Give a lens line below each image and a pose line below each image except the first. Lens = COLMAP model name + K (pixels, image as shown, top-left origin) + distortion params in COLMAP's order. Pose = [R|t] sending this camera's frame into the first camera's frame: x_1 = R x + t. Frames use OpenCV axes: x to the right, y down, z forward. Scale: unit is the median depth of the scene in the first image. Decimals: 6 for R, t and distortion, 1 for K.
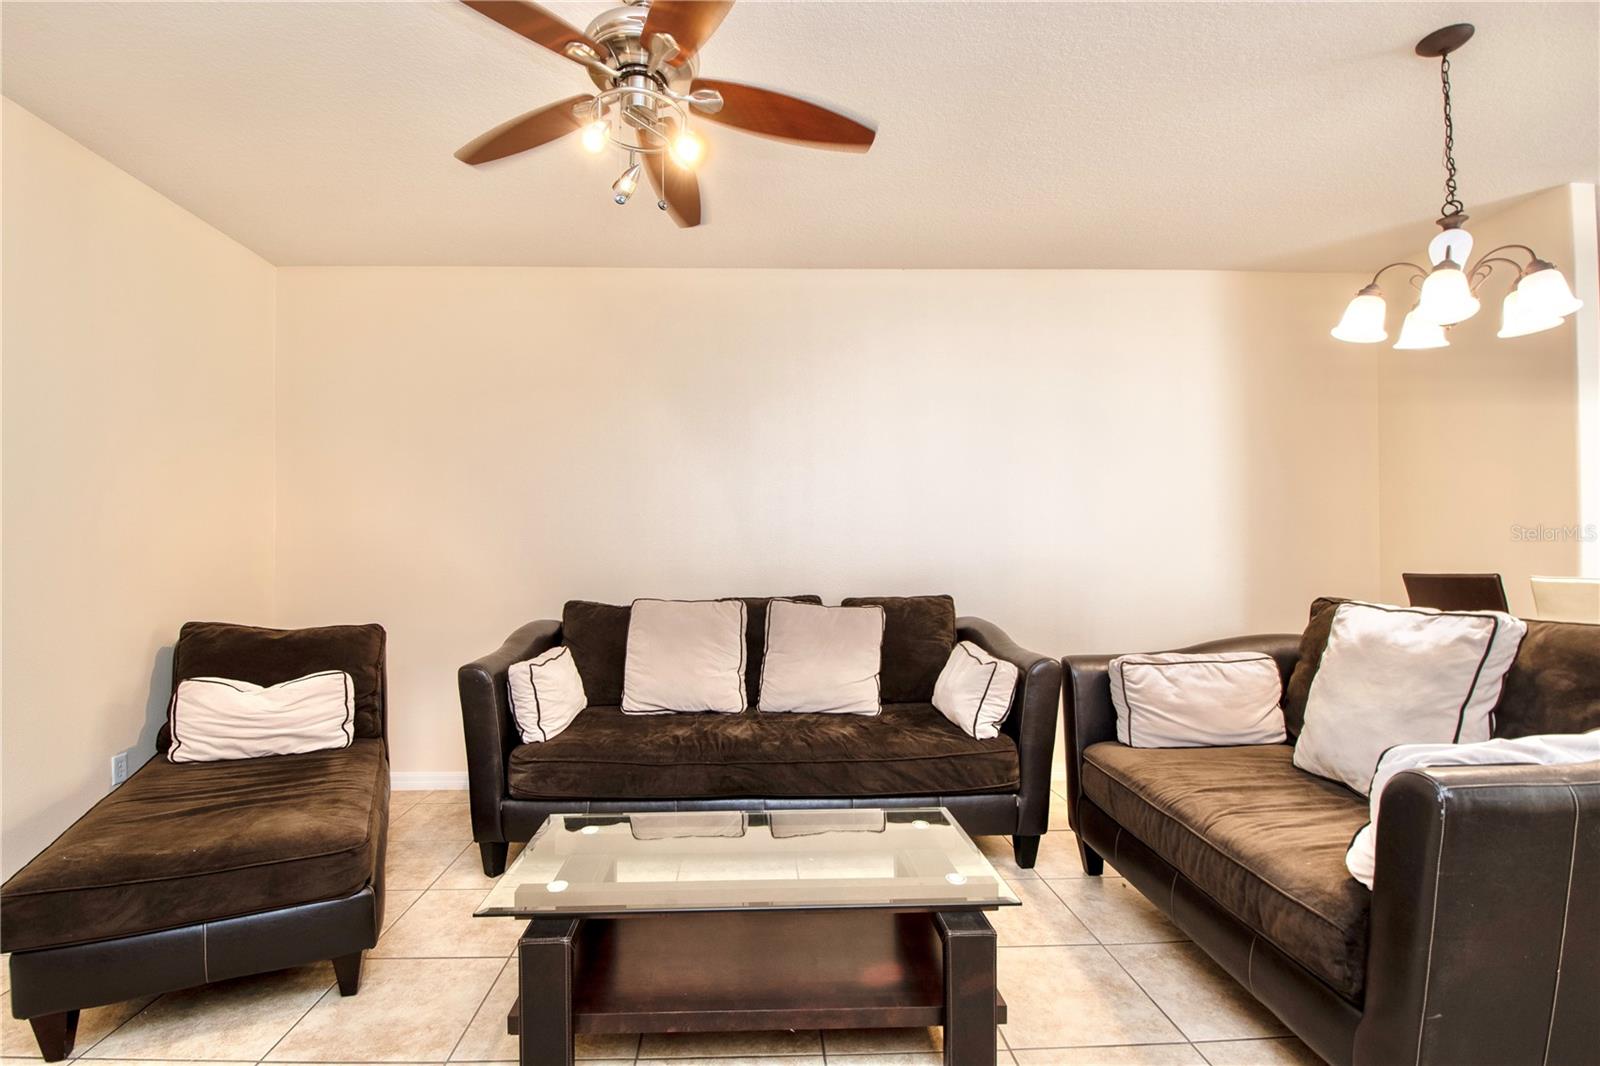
lens RADIAL K [[707.9, 0, 769.8], [0, 707.9, 558.6], [0, 0, 1]] dist [0.019483, -0.026106]
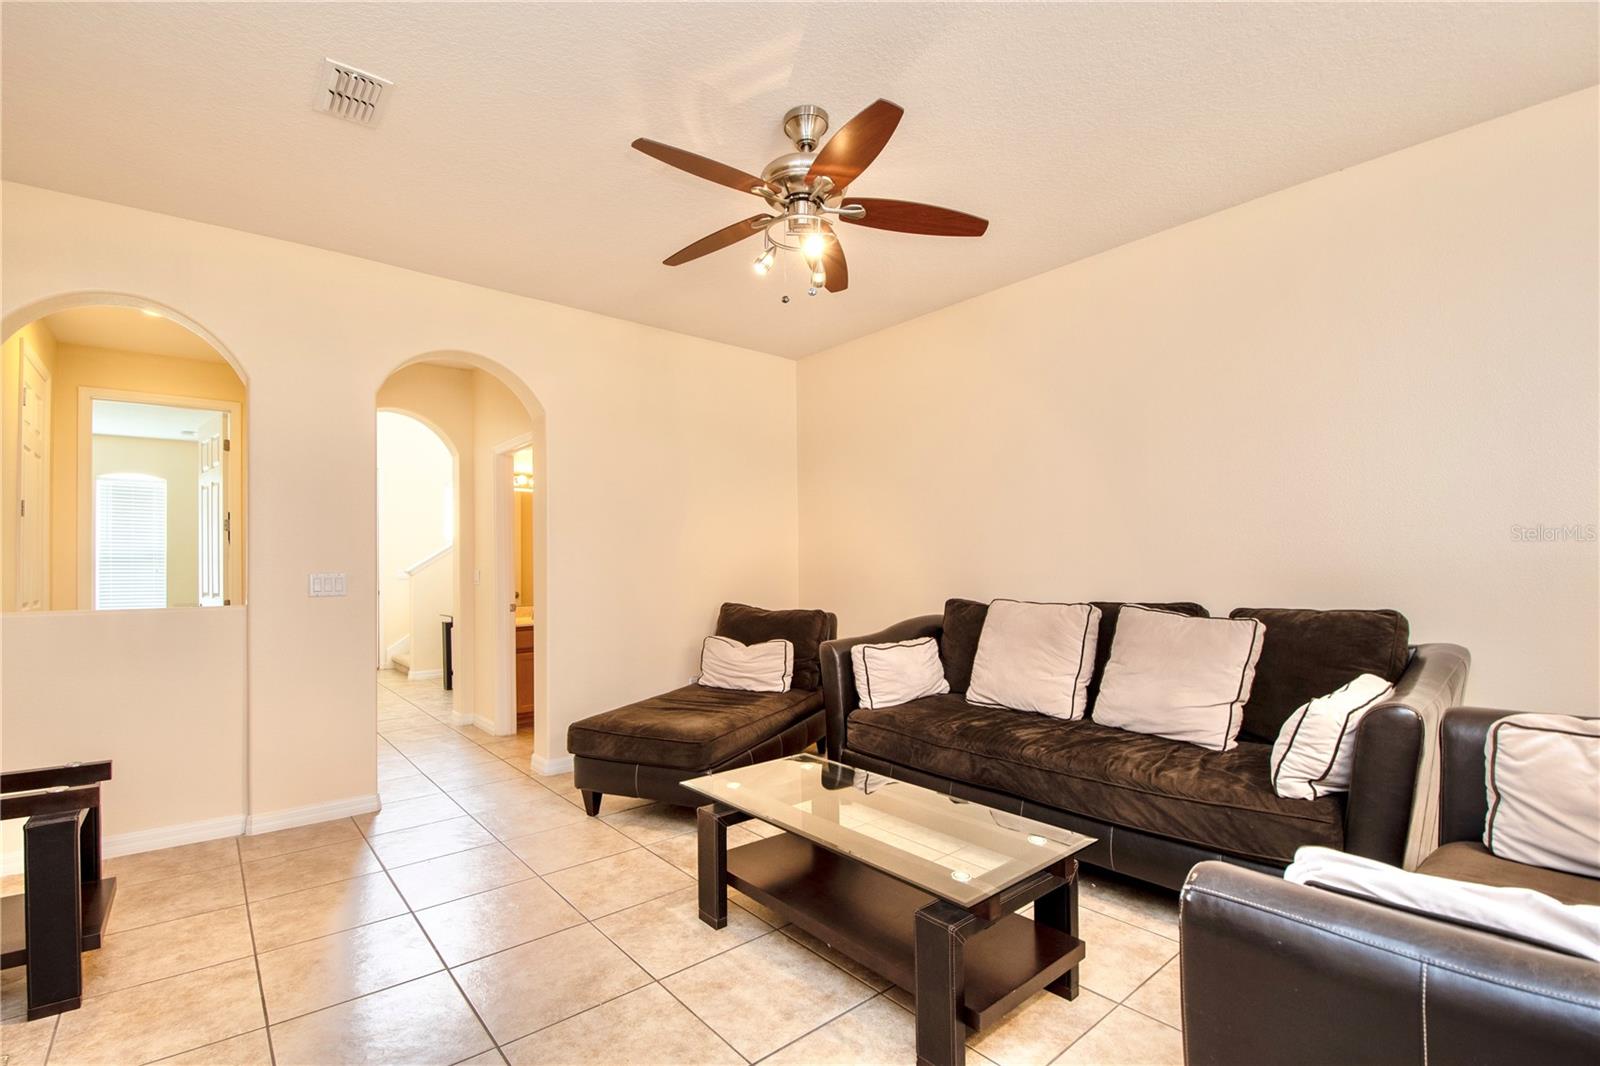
lens RADIAL K [[707.9, 0, 769.8], [0, 707.9, 558.6], [0, 0, 1]] dist [0.019483, -0.026106]
pose [[0.609776, -0.008551, -0.792528, 0.538466], [0.010365, 0.999942, -0.002814, -0.005749], [0.792506, -0.006498, 0.609829, 0.092204]]
